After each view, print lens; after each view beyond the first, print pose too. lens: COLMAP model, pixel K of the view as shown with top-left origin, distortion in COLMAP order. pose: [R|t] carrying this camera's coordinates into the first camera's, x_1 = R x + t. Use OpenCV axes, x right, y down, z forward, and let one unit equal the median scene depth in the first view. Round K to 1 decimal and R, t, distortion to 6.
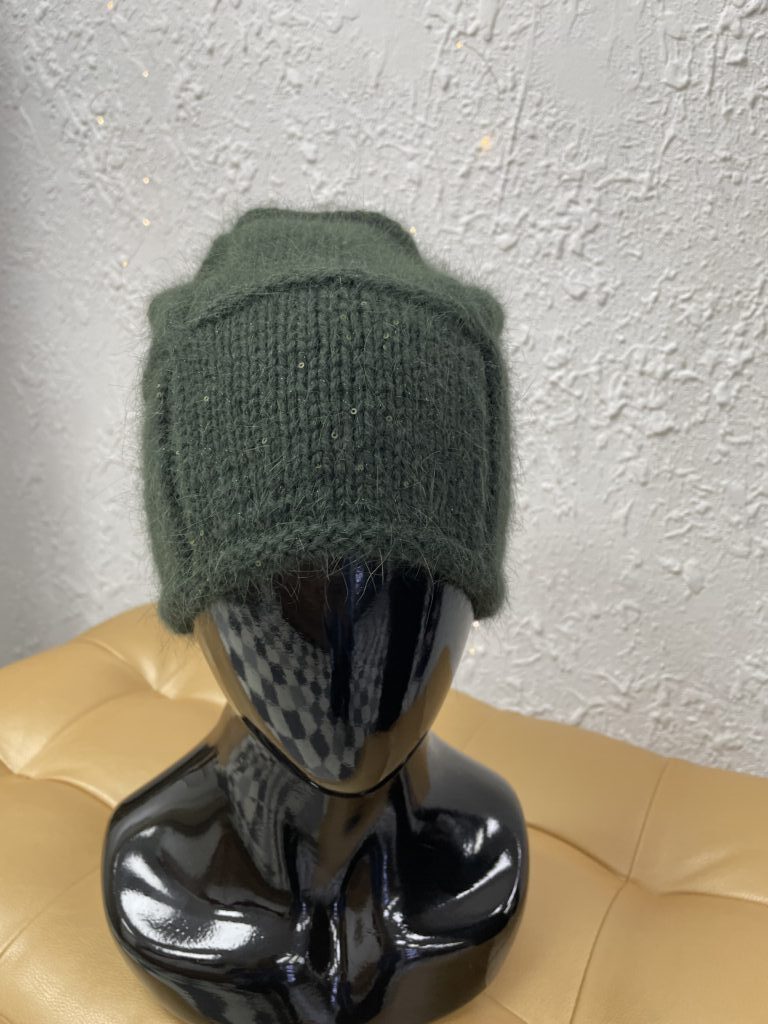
lens RADIAL K [[779.0, 0, 386.4], [0, 779.0, 509.0], [0, 0, 1]] dist [0.068167, -0.103534]
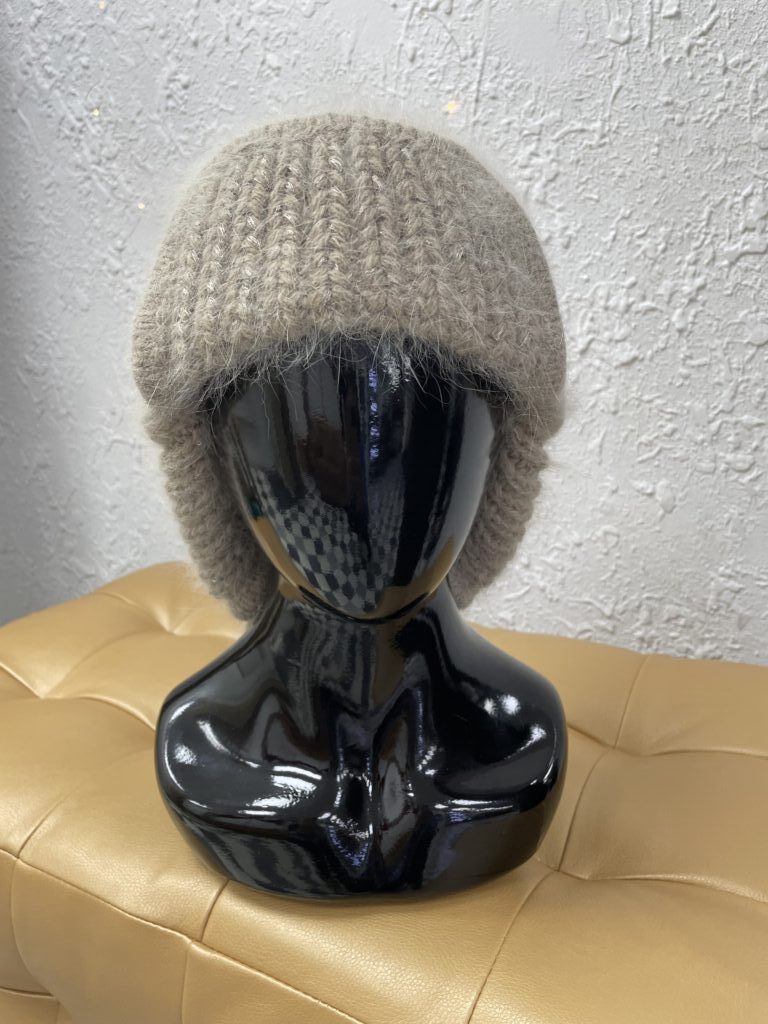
lens RADIAL K [[779.0, 0, 384.4], [0, 779.0, 511.7], [0, 0, 1]] dist [0.068167, -0.103534]
pose [[0.998778, -0.049071, 0.005876, -0.000795], [0.049238, 0.998254, -0.032620, 0.121197], [-0.004265, 0.032869, 0.999451, -0.070115]]
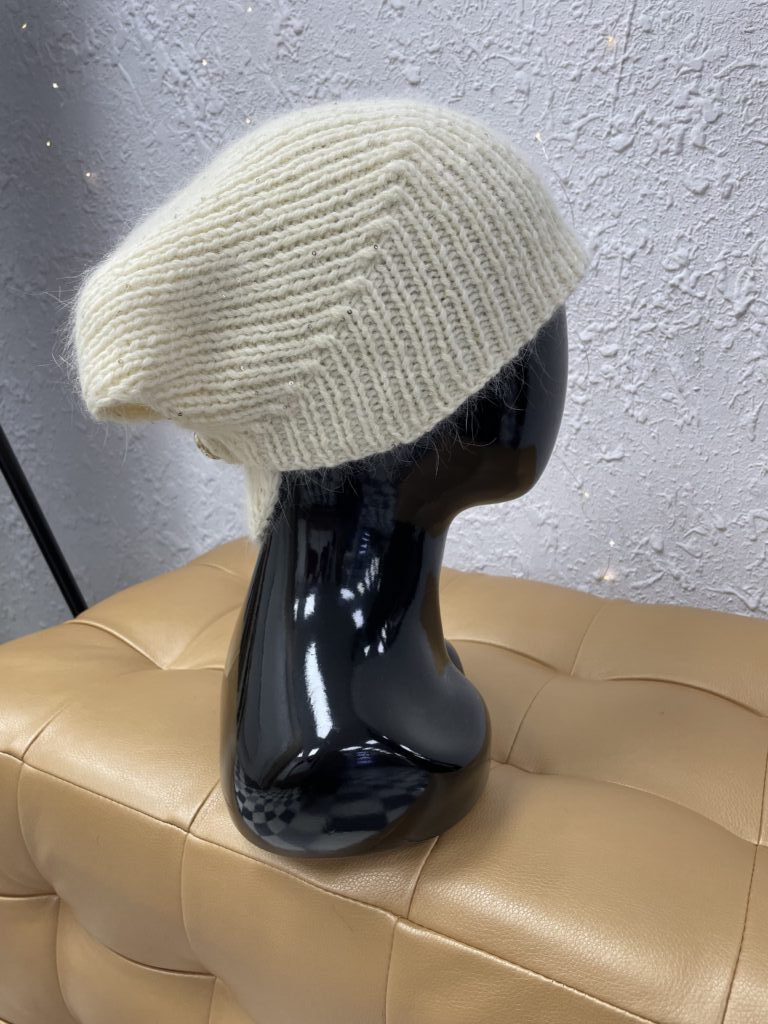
lens RADIAL K [[779.0, 0, 380.8], [0, 779.0, 512.3], [0, 0, 1]] dist [0.068167, -0.103534]
pose [[0.997059, -0.030871, -0.070139, -0.090526], [0.030677, 0.999522, -0.003842, 0.113234], [0.070224, 0.001679, 0.997530, -0.002302]]
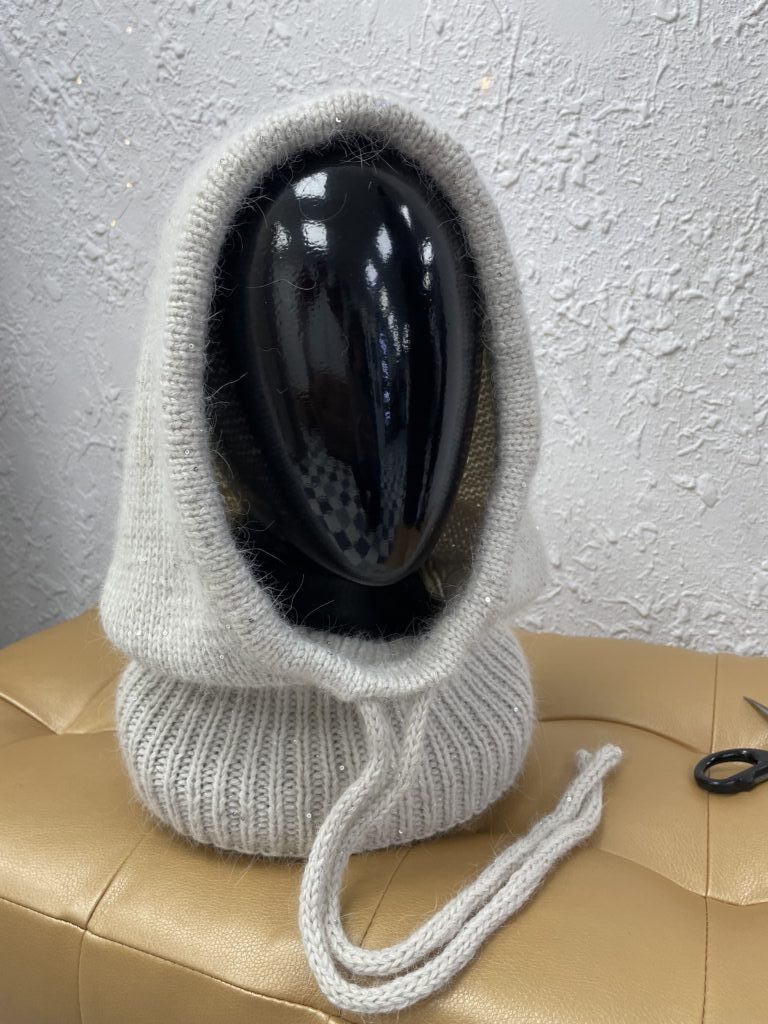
lens RADIAL K [[779.0, 0, 389.7], [0, 779.0, 510.5], [0, 0, 1]] dist [0.068167, -0.103534]
pose [[0.990738, -0.072515, 0.114800, -0.147931], [0.076866, 0.996464, -0.033932, 0.114150], [-0.111934, 0.042442, 0.992809, 0.010868]]
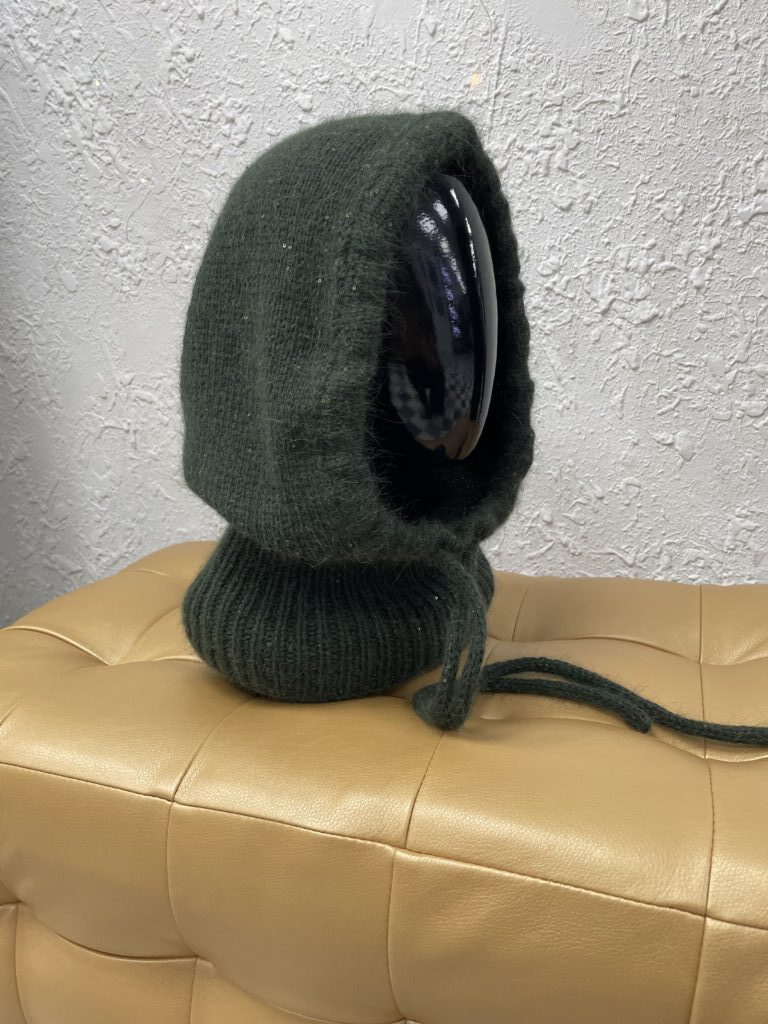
lens RADIAL K [[776.3, 0, 378.2], [0, 776.3, 515.1], [0, 0, 1]] dist [0.071890, -0.103420]
pose [[0.985109, -0.097366, 0.141703, -0.221718], [0.104344, 0.993626, -0.042660, 0.186948], [-0.136646, 0.056810, 0.988990, -0.067398]]
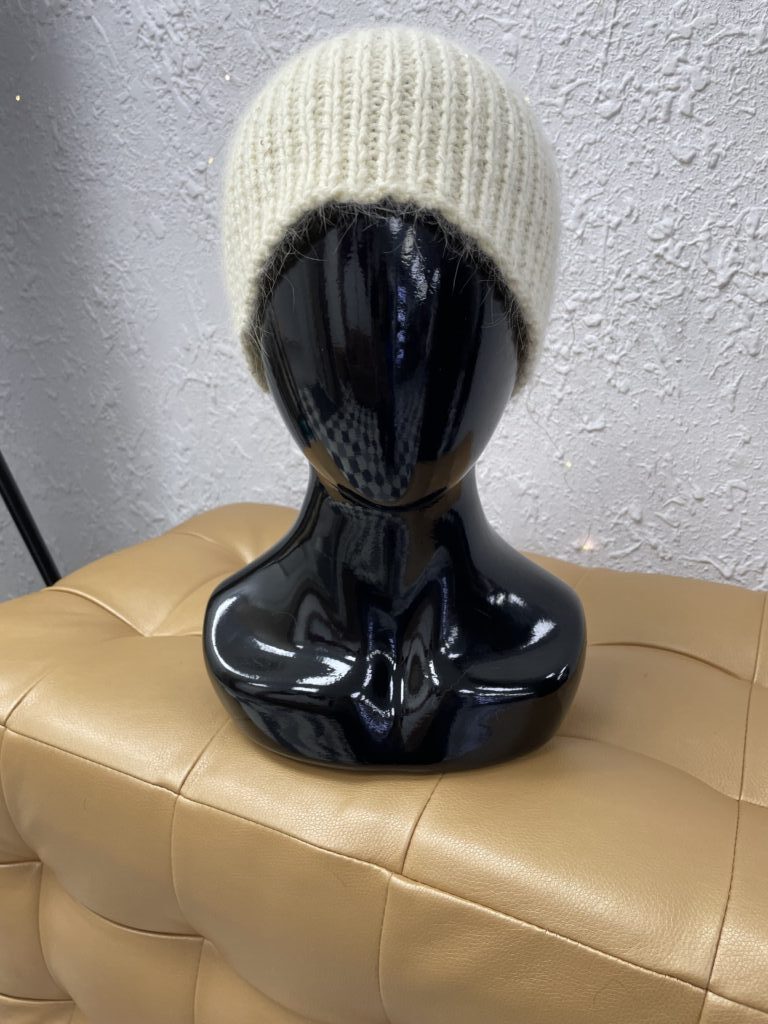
lens RADIAL K [[779.0, 0, 384.5], [0, 779.0, 514.7], [0, 0, 1]] dist [0.068167, -0.103534]
pose [[0.999387, -0.023749, -0.025715, -0.111051], [0.024491, 0.999281, 0.028952, 0.125160], [0.025009, -0.029564, 0.999250, 0.000027]]
